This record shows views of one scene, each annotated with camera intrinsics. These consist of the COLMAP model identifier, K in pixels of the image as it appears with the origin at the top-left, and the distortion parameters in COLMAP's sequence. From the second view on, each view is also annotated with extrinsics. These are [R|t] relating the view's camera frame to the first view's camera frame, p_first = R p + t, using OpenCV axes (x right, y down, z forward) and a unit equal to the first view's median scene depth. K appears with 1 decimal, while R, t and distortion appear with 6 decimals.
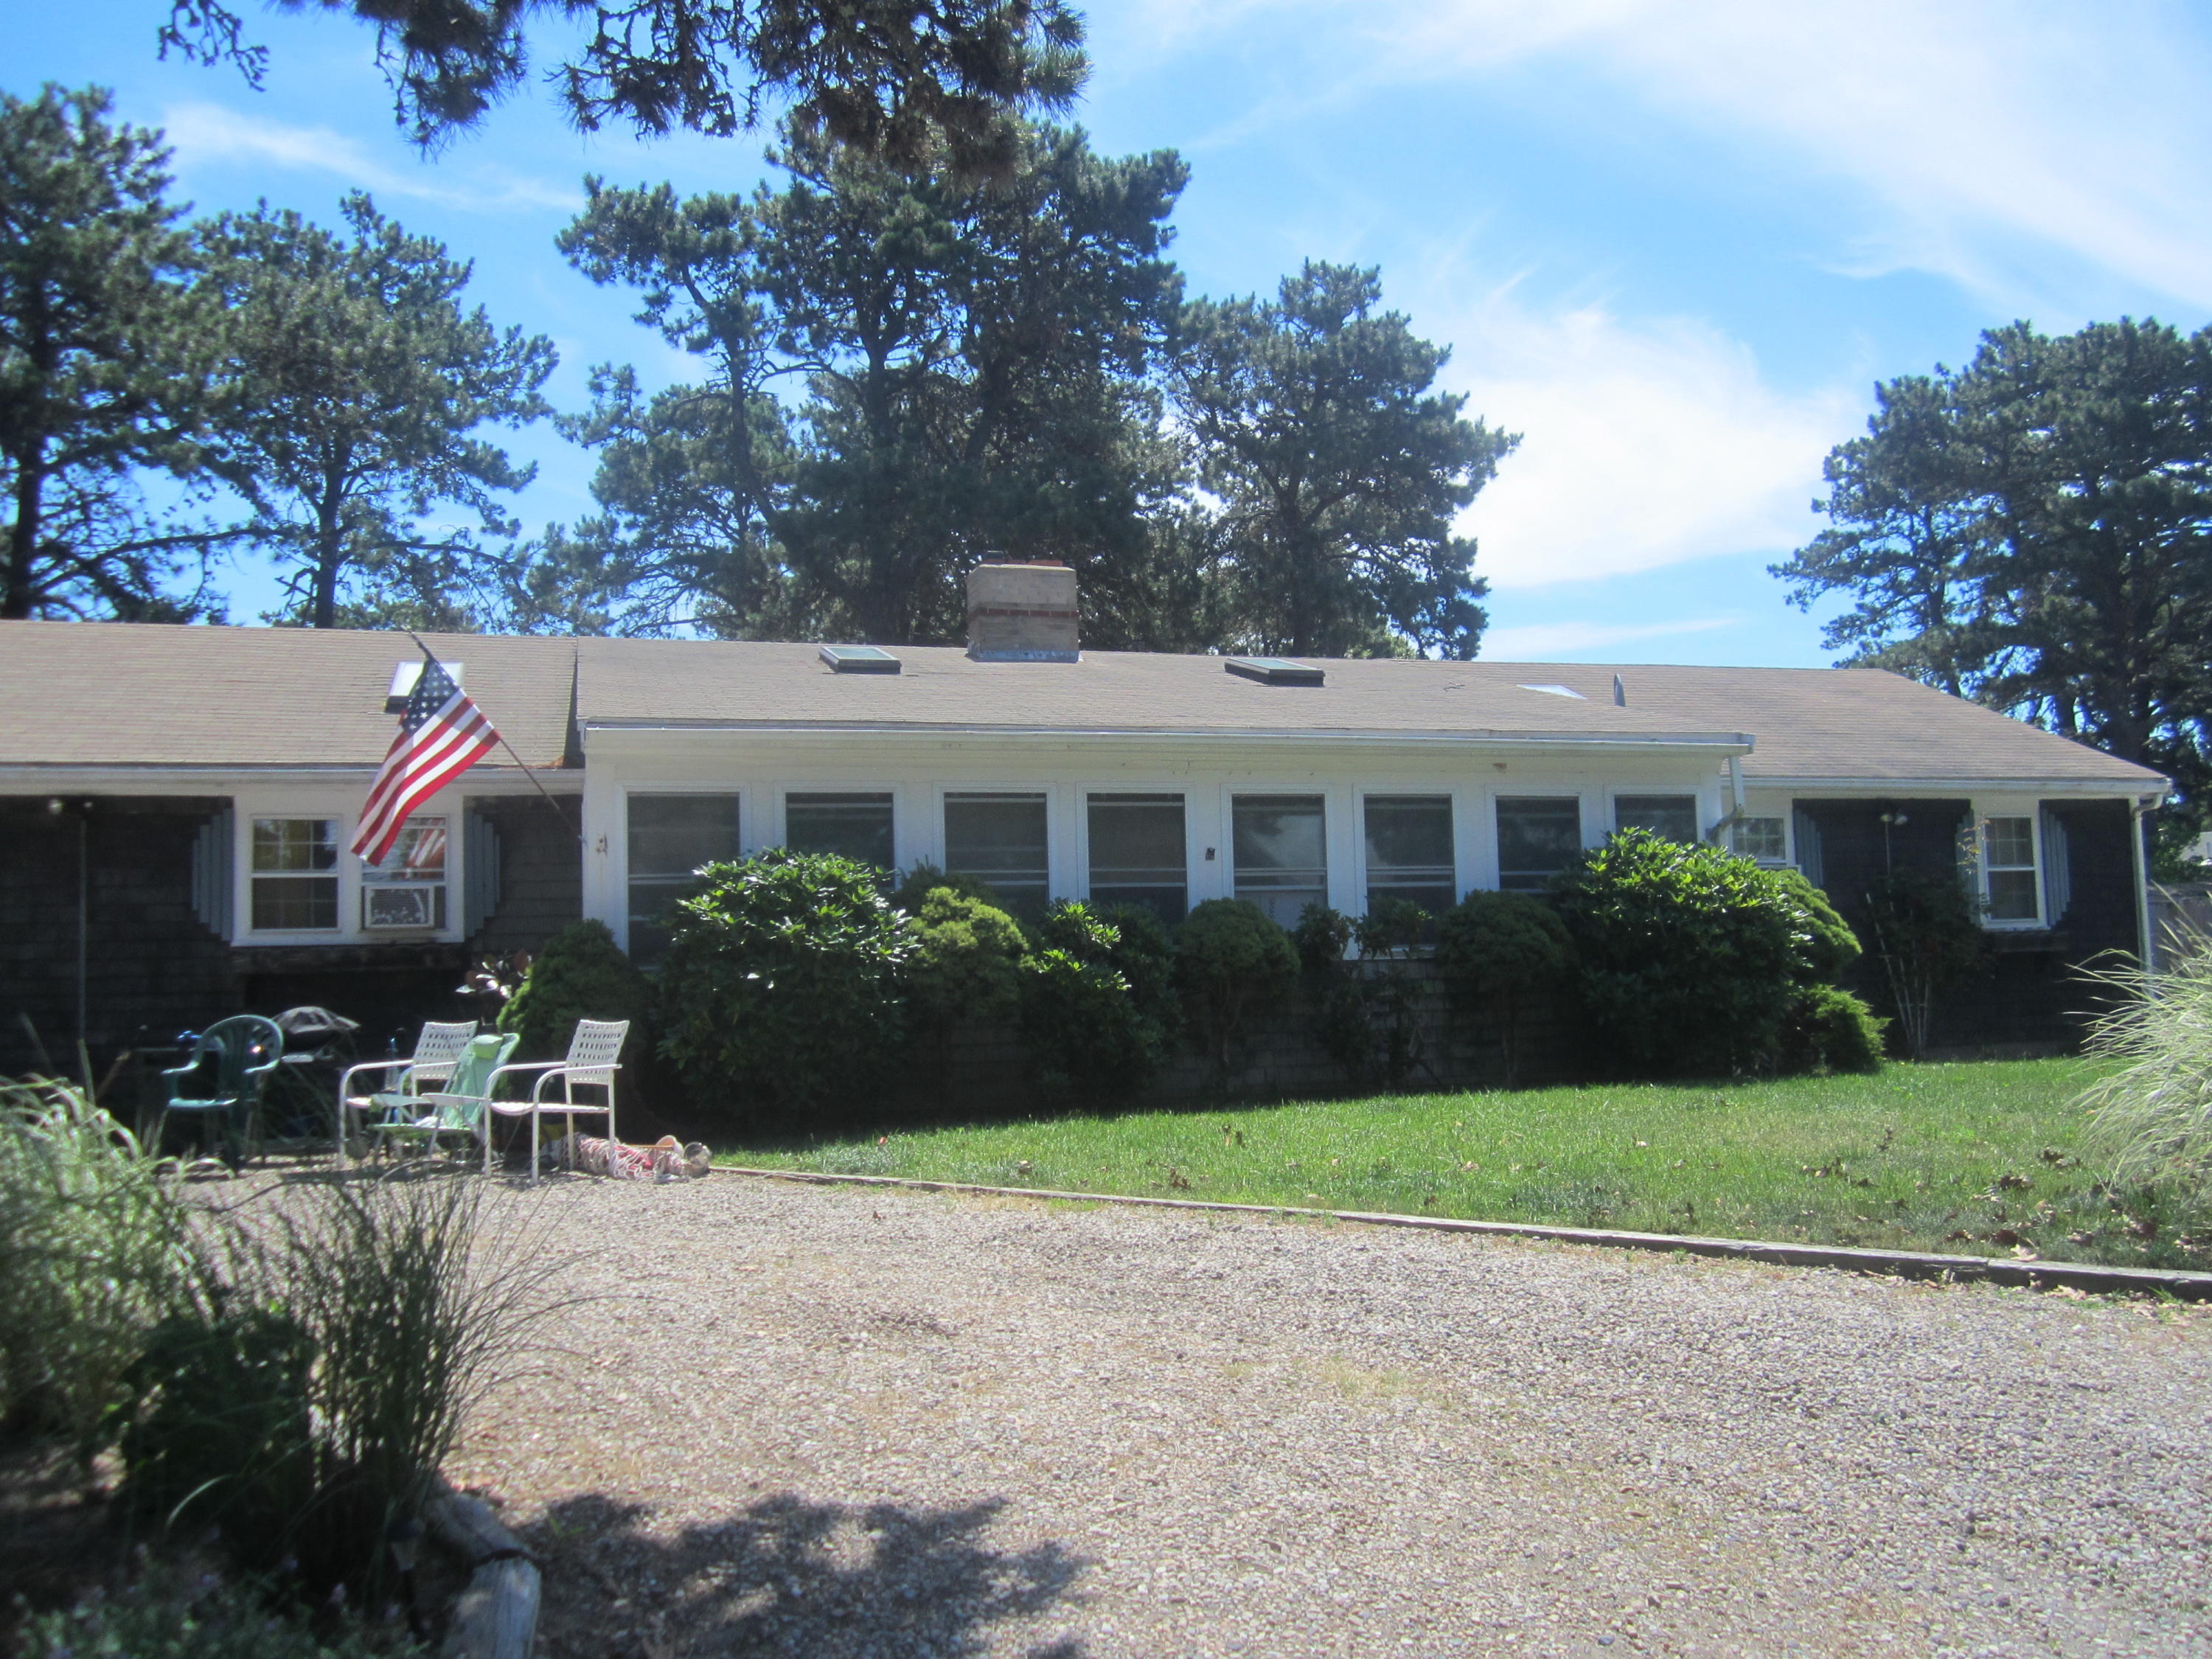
lens RADIAL K [[1851.8, 0, 1106.0], [0, 1851.8, 829.5], [0, 0, 1]] dist [-0.061594, -0.002071]
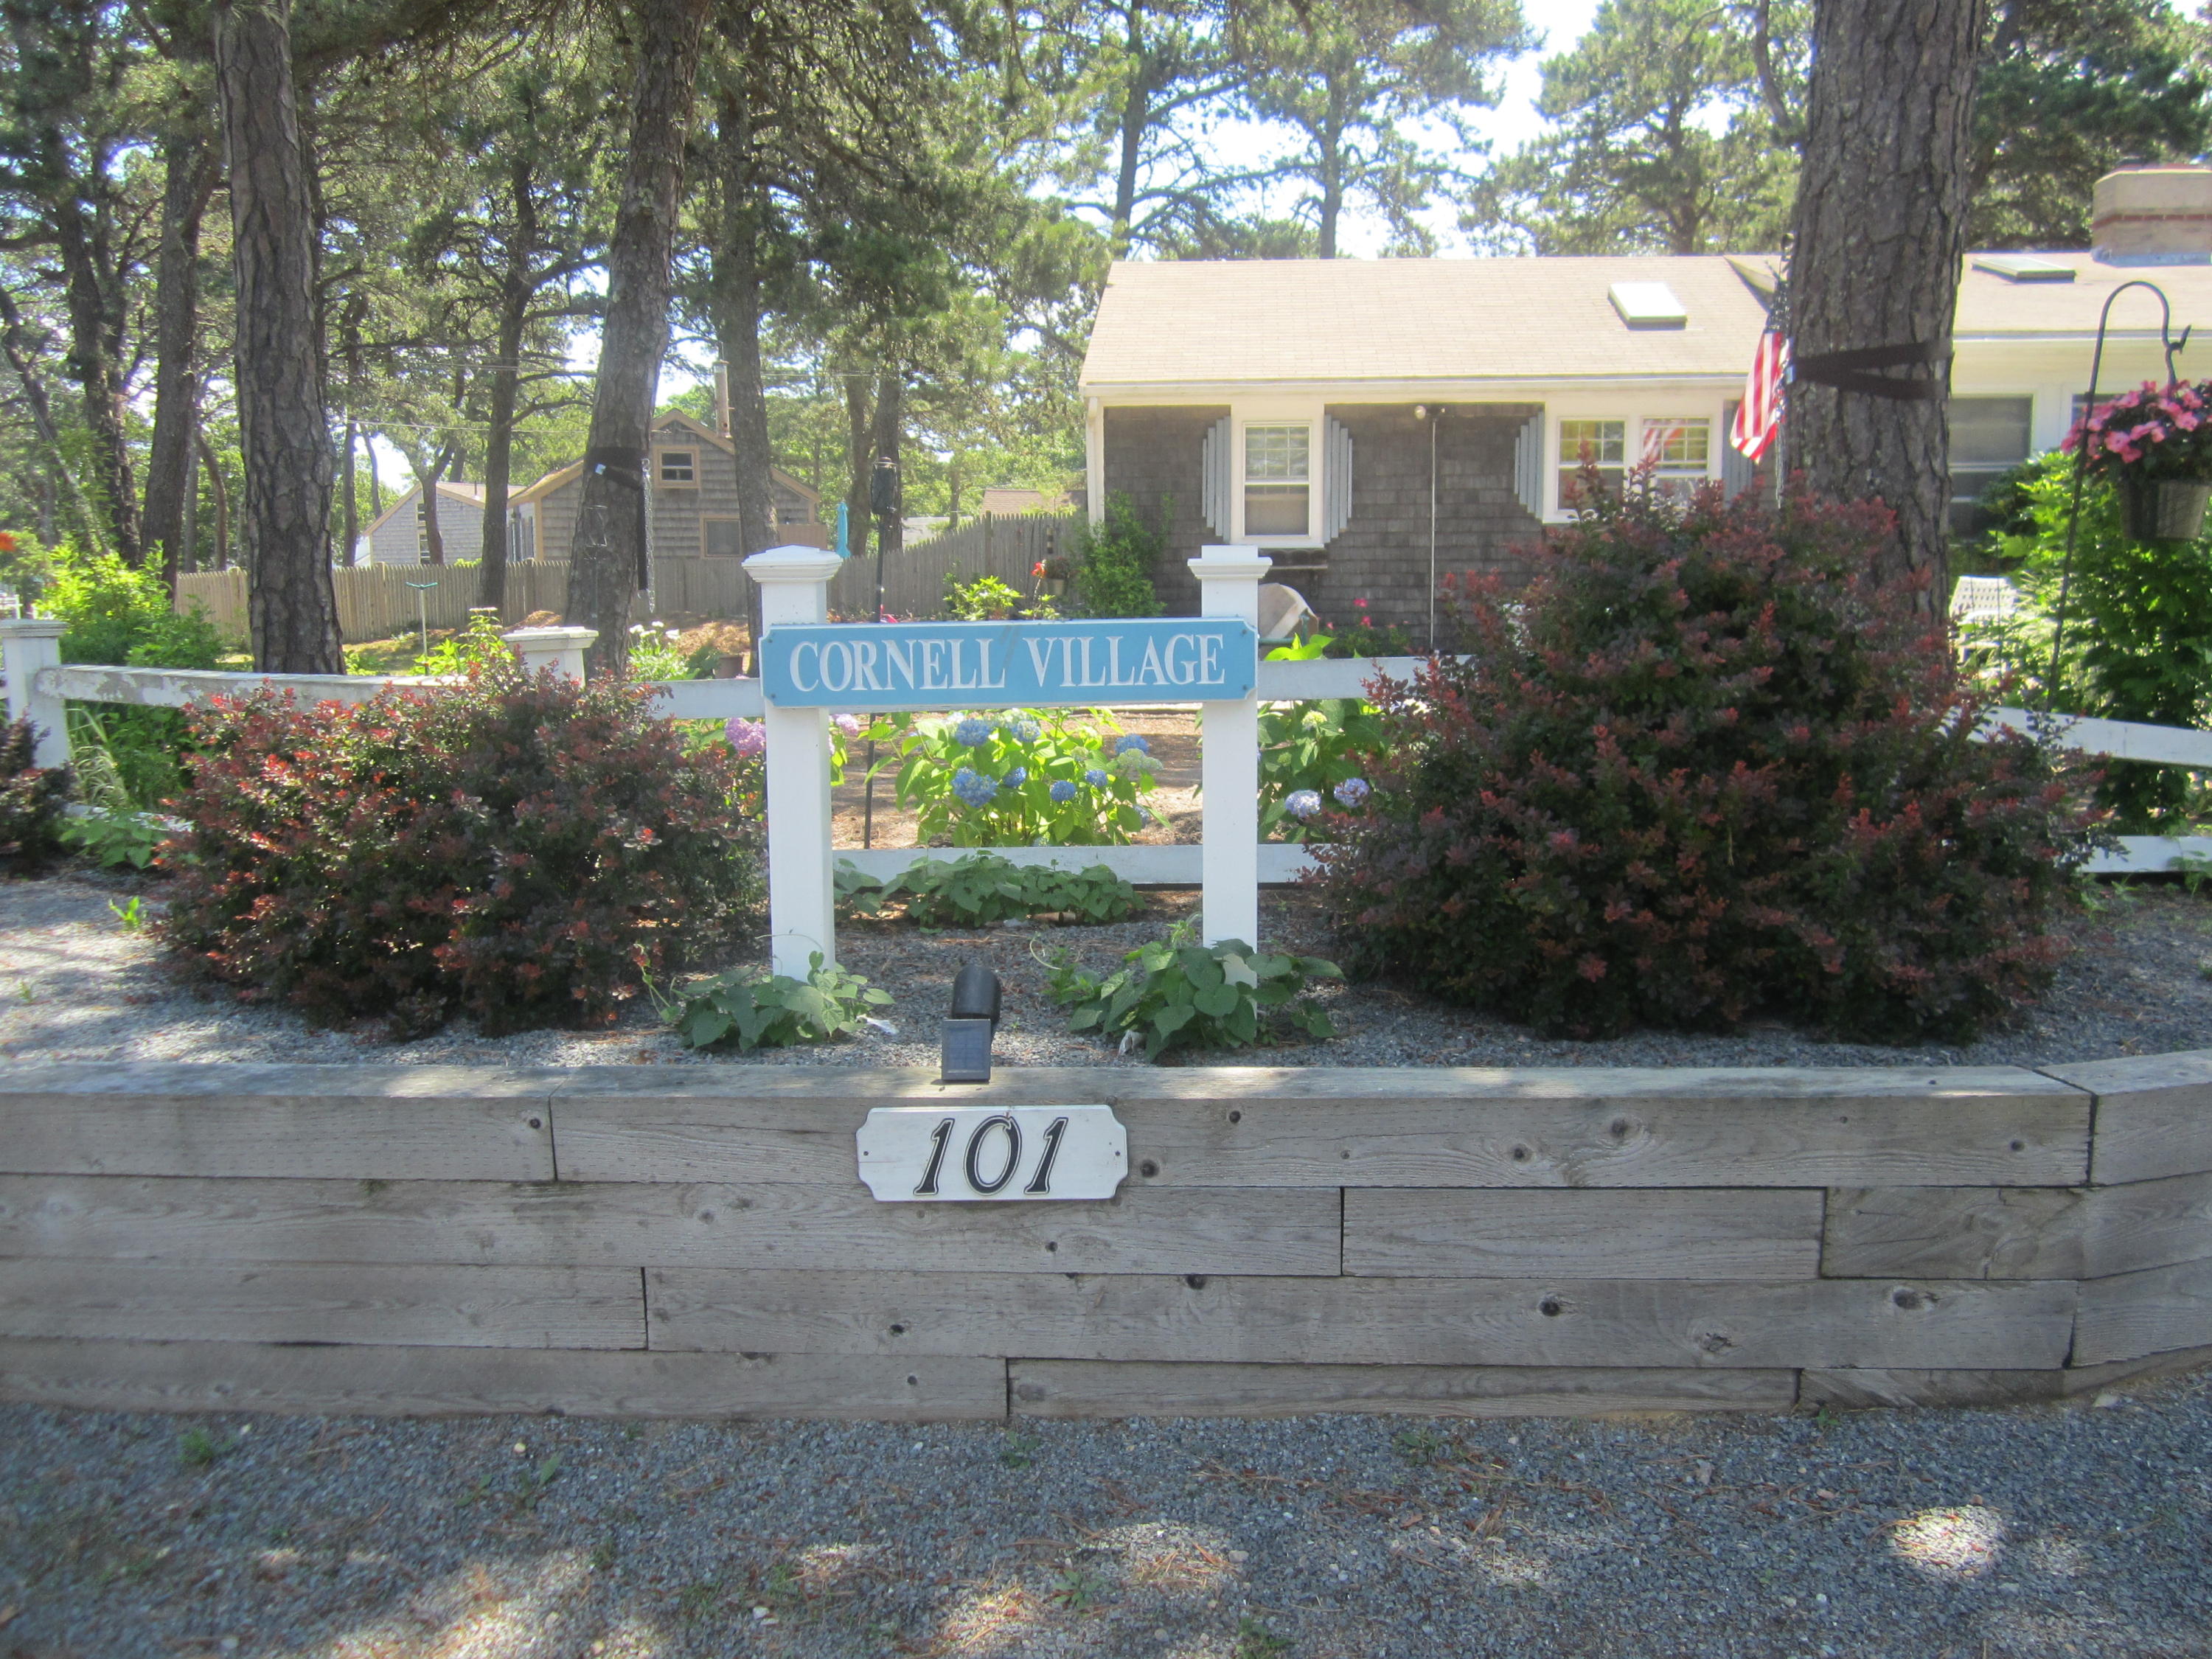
lens RADIAL K [[1851.8, 0, 1106.0], [0, 1851.8, 829.5], [0, 0, 1]] dist [-0.061594, -0.002071]
pose [[0.914197, 0.070762, -0.399044, -0.122945], [0.012788, 0.979112, 0.202921, 0.004516], [0.405068, -0.190613, 0.894196, -0.153708]]
